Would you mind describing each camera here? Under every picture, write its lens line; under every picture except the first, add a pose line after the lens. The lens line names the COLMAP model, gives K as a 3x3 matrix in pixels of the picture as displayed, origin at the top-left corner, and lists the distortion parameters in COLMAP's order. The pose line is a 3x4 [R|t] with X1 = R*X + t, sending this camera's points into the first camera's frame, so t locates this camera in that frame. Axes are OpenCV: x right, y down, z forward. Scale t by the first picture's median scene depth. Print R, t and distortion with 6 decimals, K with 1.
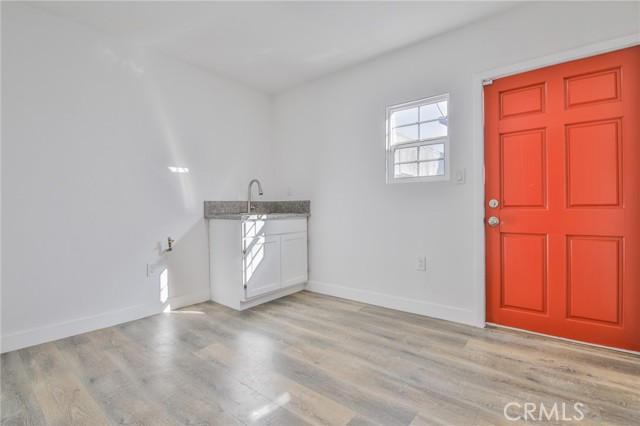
lens RADIAL K [[293.1, 0, 321.4], [0, 293.1, 210.0], [0, 0, 1]] dist [-0.005403, -0.006639]
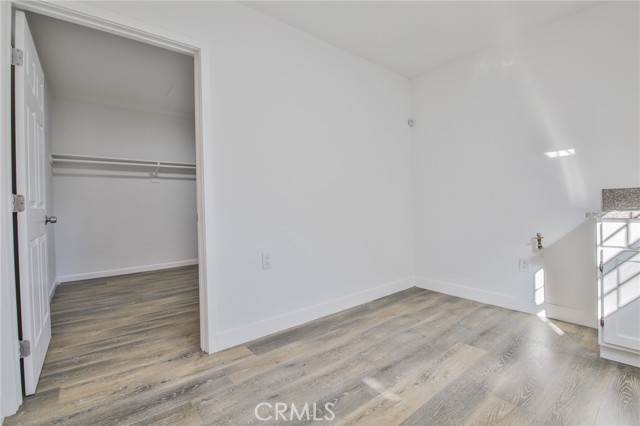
lens RADIAL K [[293.1, 0, 322.2], [0, 293.1, 212.4], [0, 0, 1]] dist [-0.005403, -0.006639]
pose [[-0.204726, 0.031784, -0.978303, 0.478275], [0.013219, 0.999471, 0.029706, -0.005518], [0.978730, -0.006851, -0.205038, 0.537264]]
